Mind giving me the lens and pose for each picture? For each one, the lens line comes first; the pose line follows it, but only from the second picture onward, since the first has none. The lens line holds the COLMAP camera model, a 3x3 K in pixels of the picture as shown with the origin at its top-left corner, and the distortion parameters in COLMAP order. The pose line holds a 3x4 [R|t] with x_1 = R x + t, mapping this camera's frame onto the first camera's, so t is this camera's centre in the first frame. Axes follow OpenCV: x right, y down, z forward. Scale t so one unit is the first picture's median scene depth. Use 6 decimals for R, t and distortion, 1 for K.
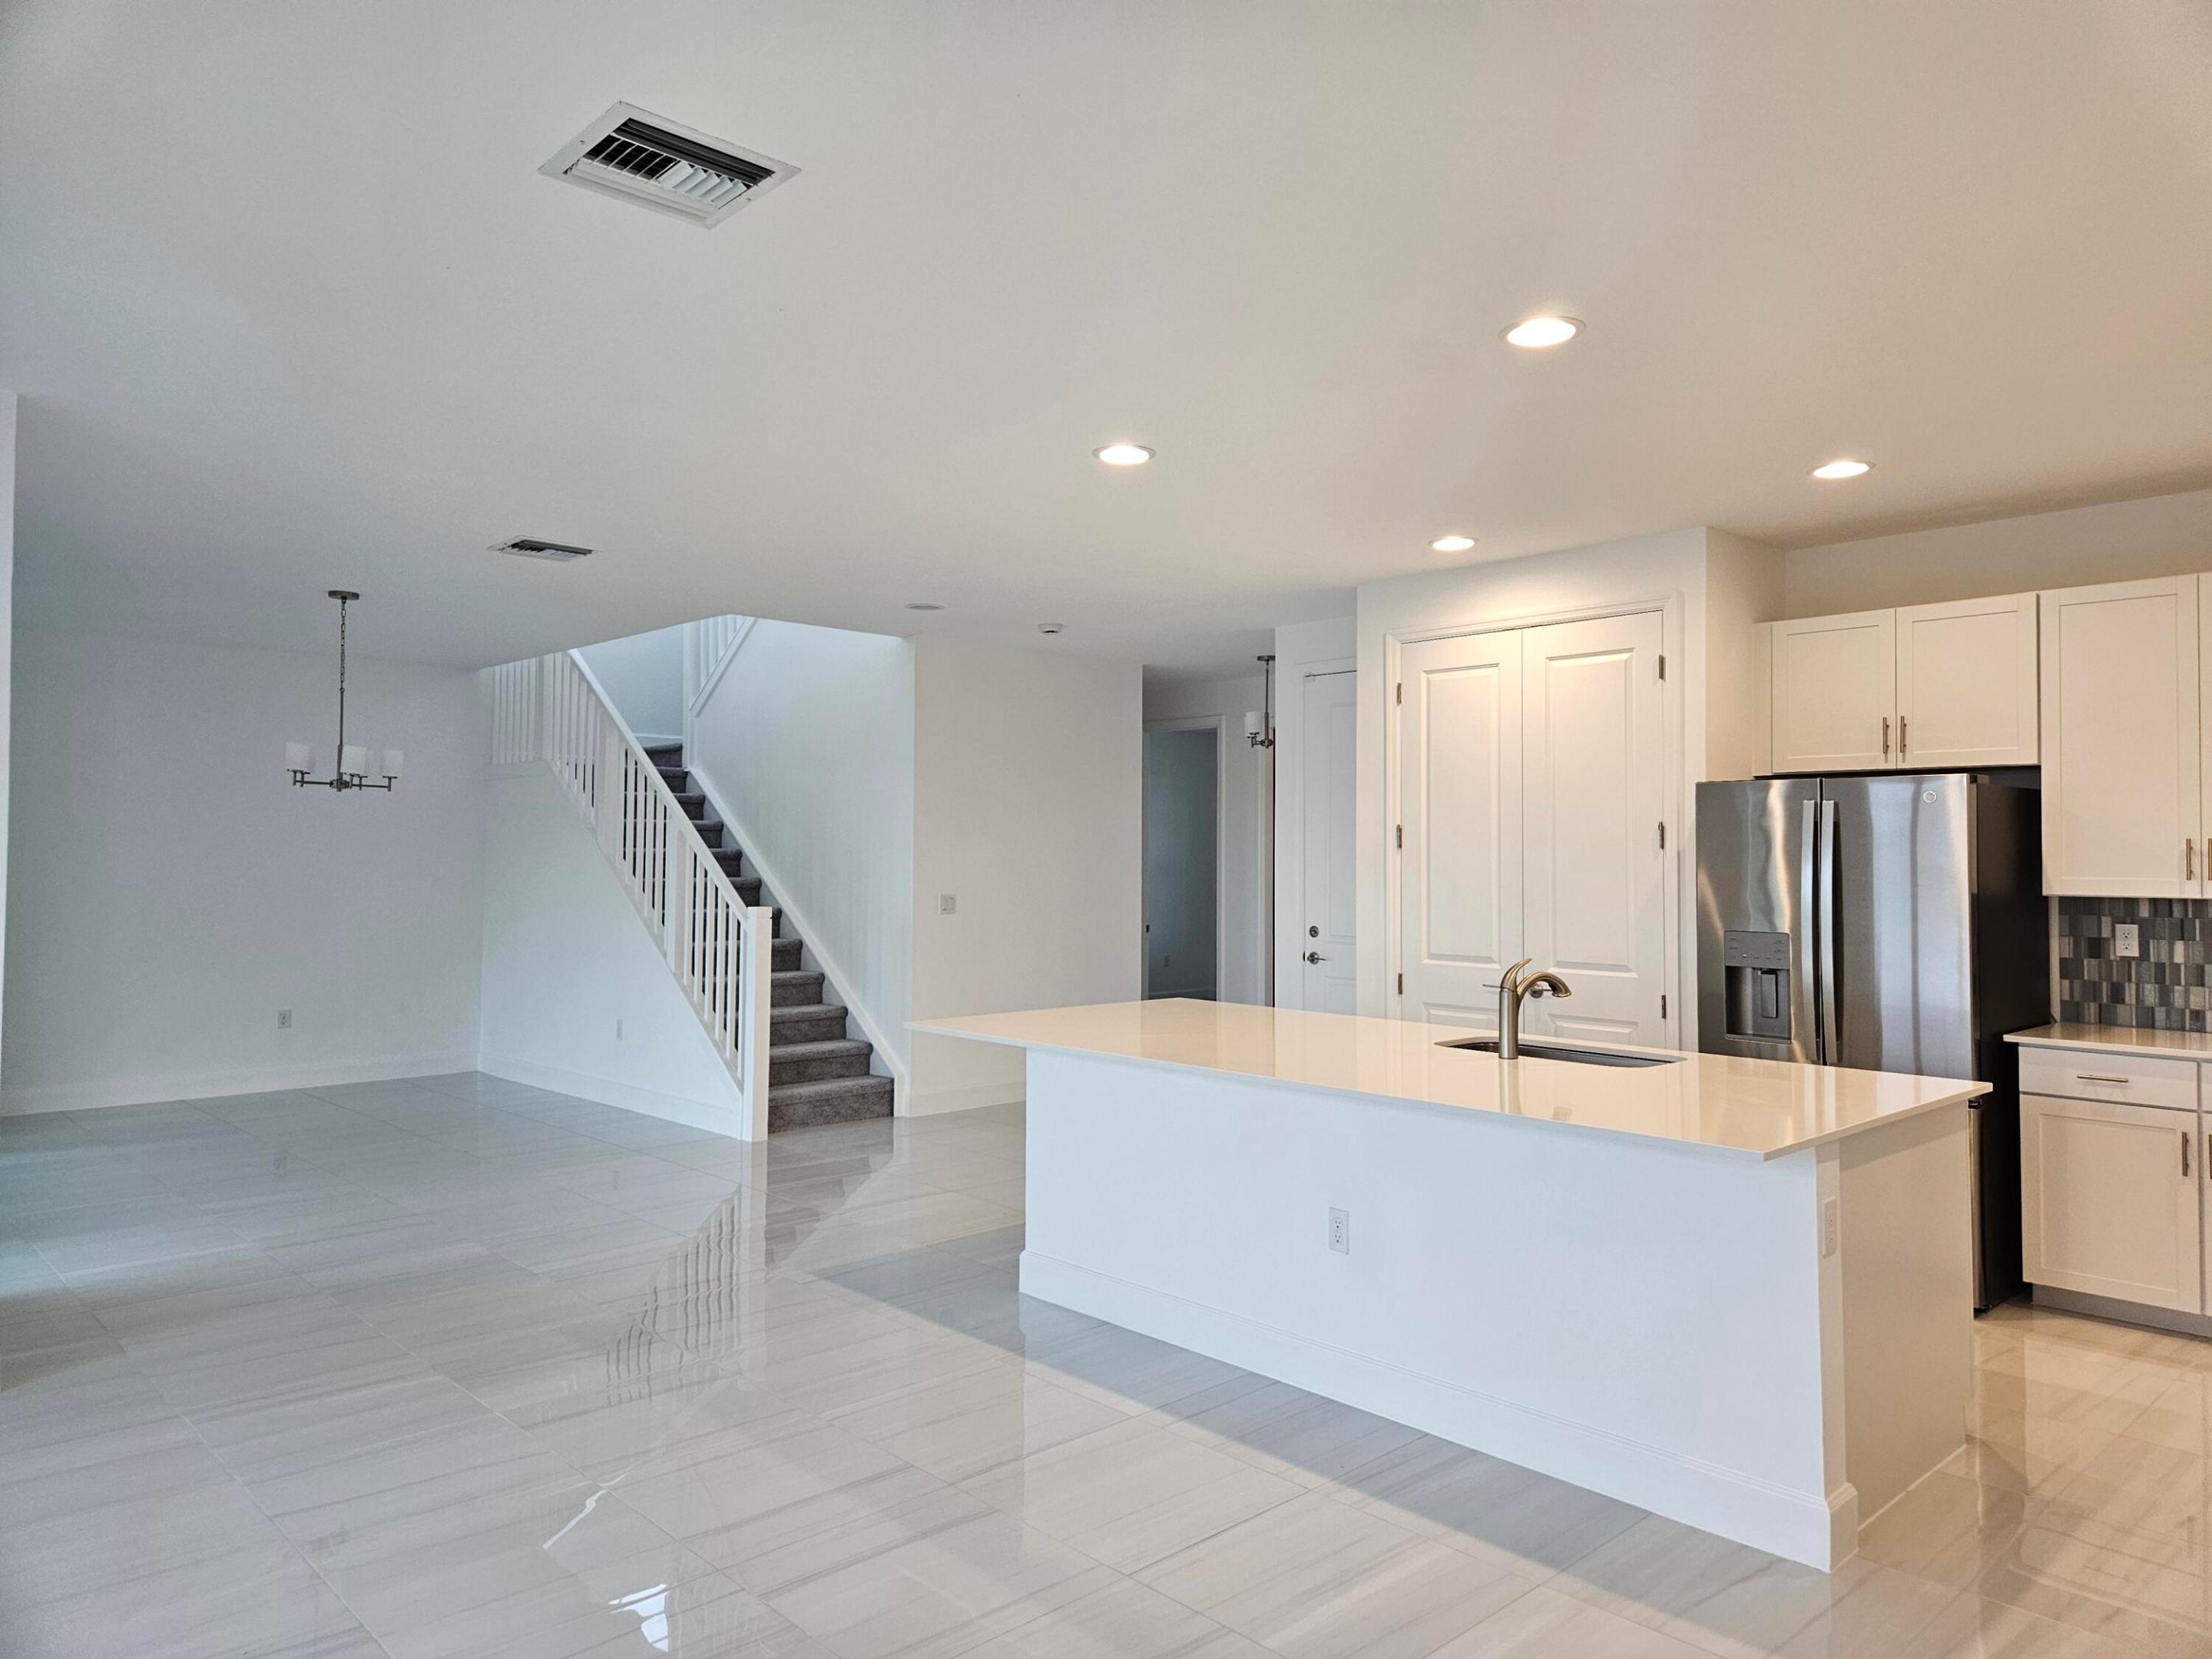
lens RADIAL K [[1466.2, 0, 1106.0], [0, 1466.2, 829.5], [0, 0, 1]] dist [0.063955, -0.003291]
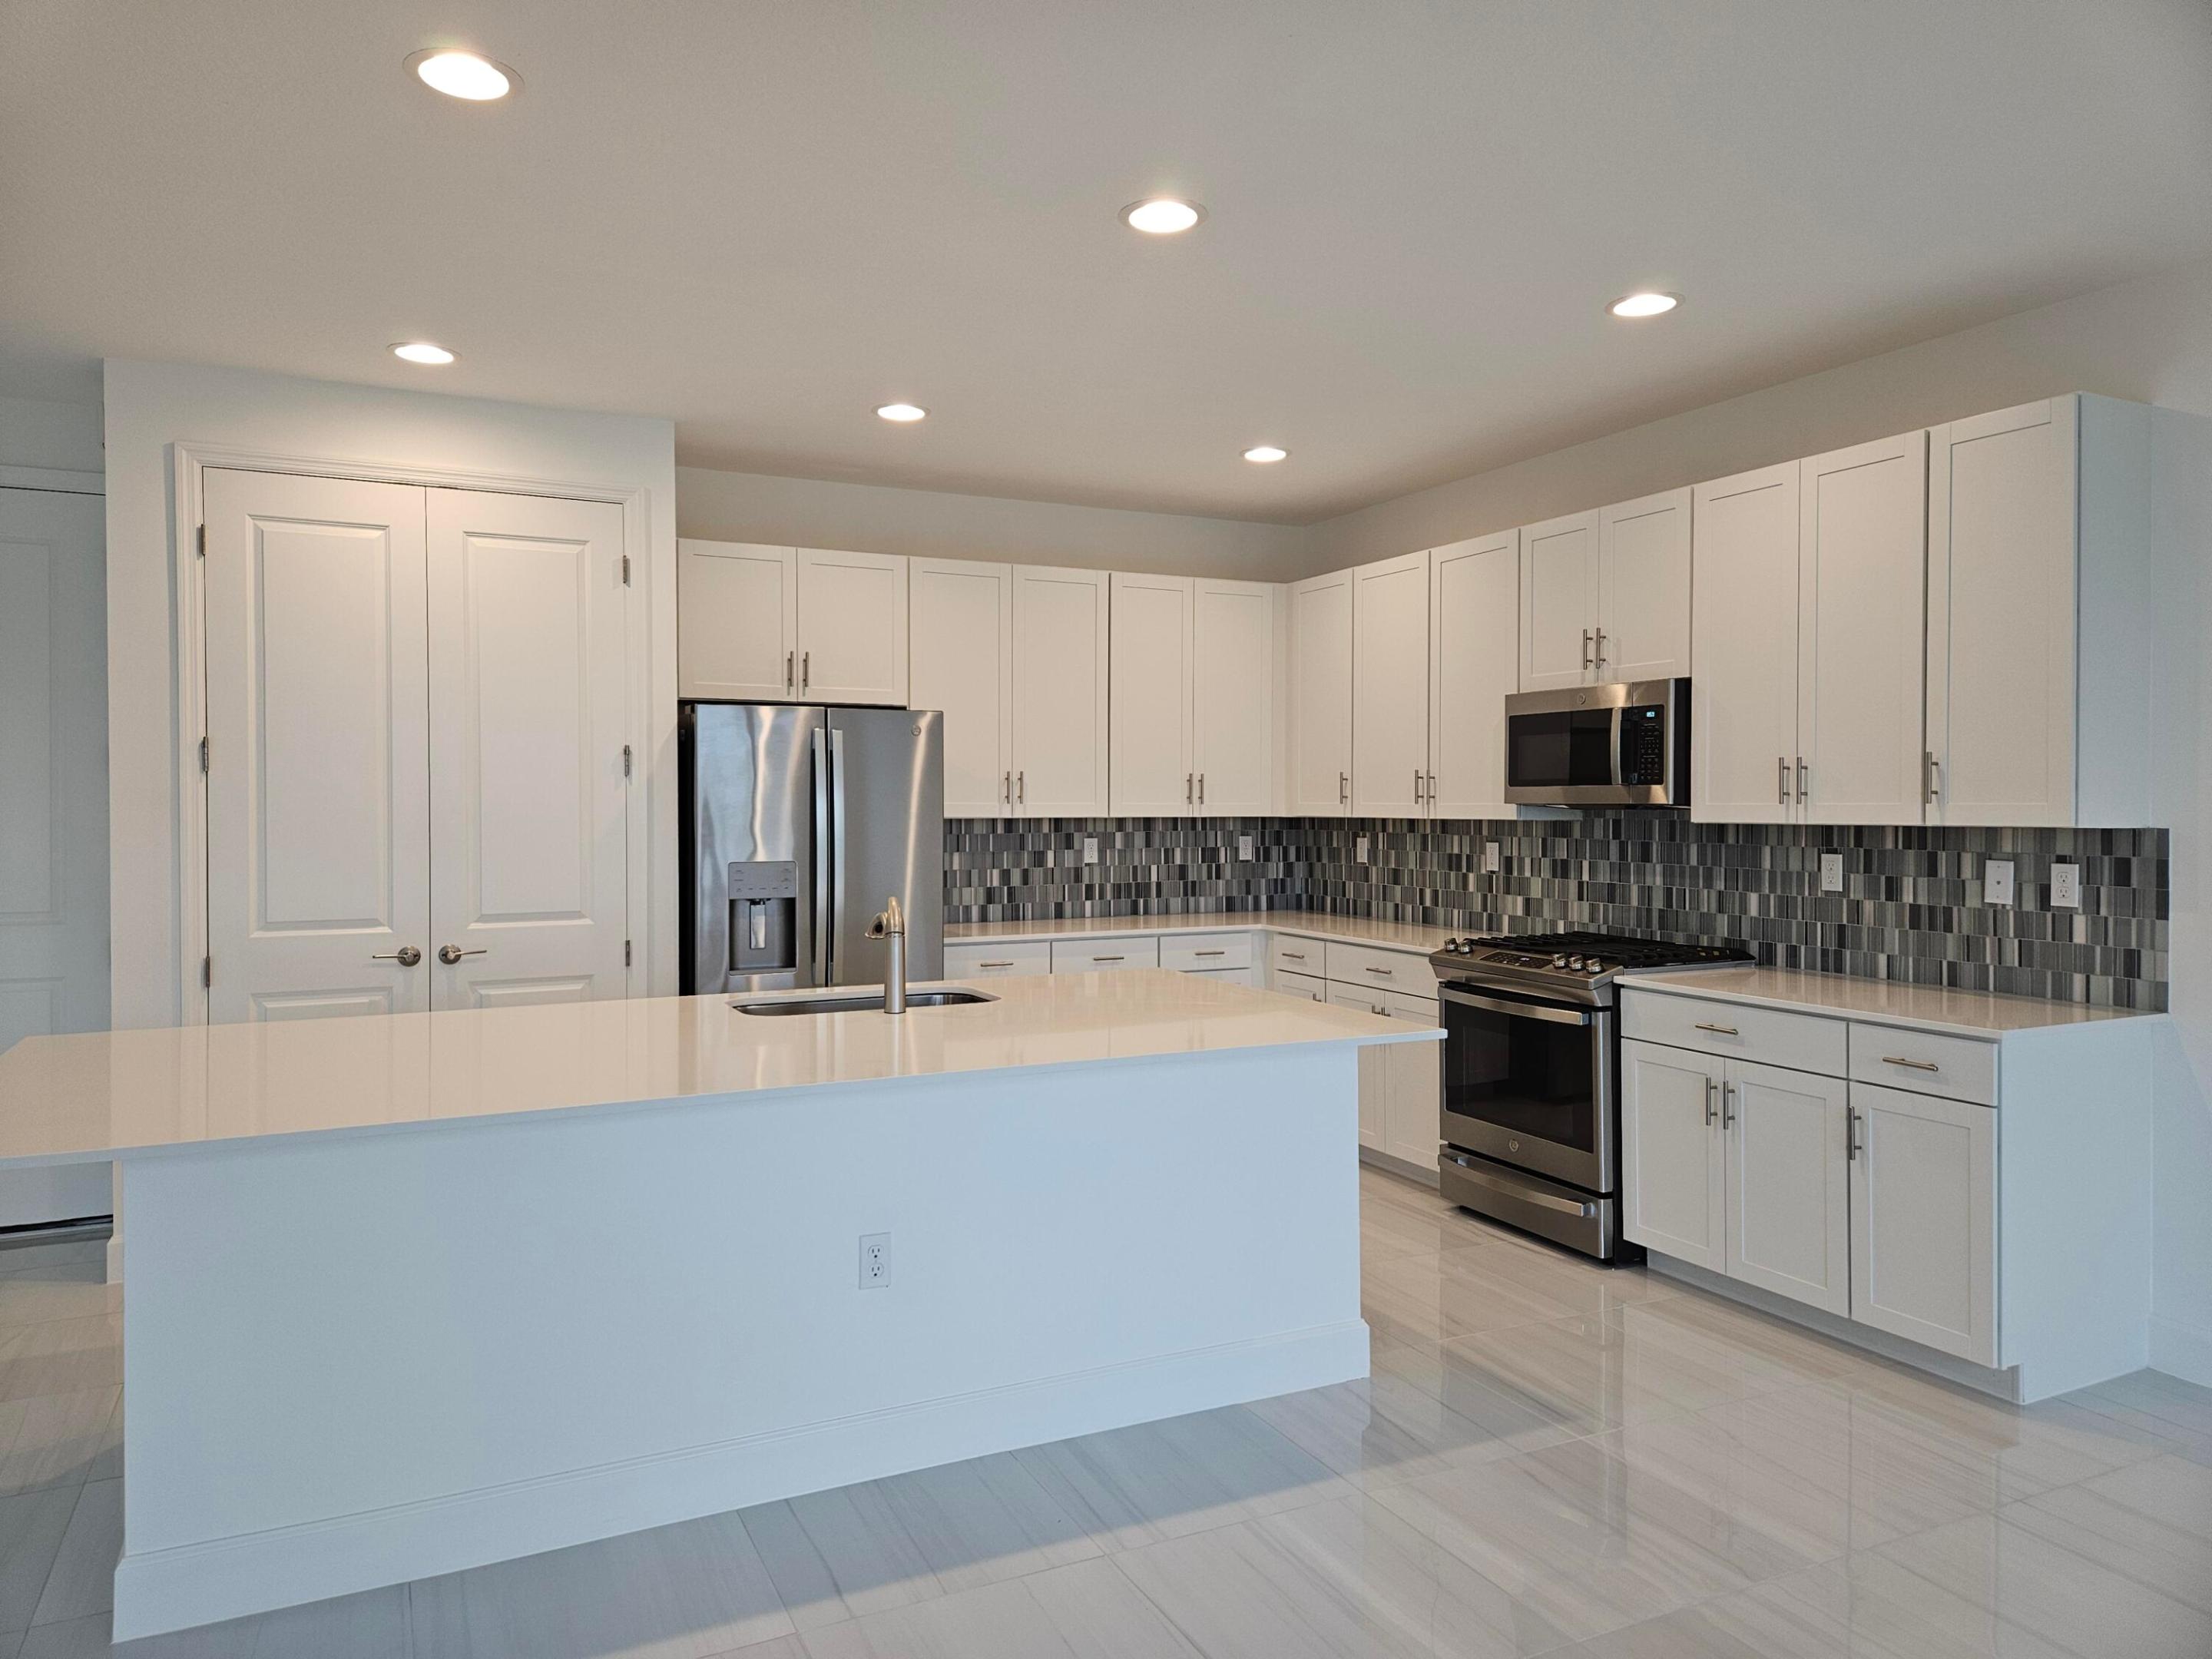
lens RADIAL K [[1466.2, 0, 1106.0], [0, 1466.2, 829.5], [0, 0, 1]] dist [0.063955, -0.003291]
pose [[0.308162, -0.024647, 0.951015, -0.417414], [-0.017509, 0.999348, 0.031573, 0.013334], [-0.951173, -0.026381, 0.307529, 0.503066]]
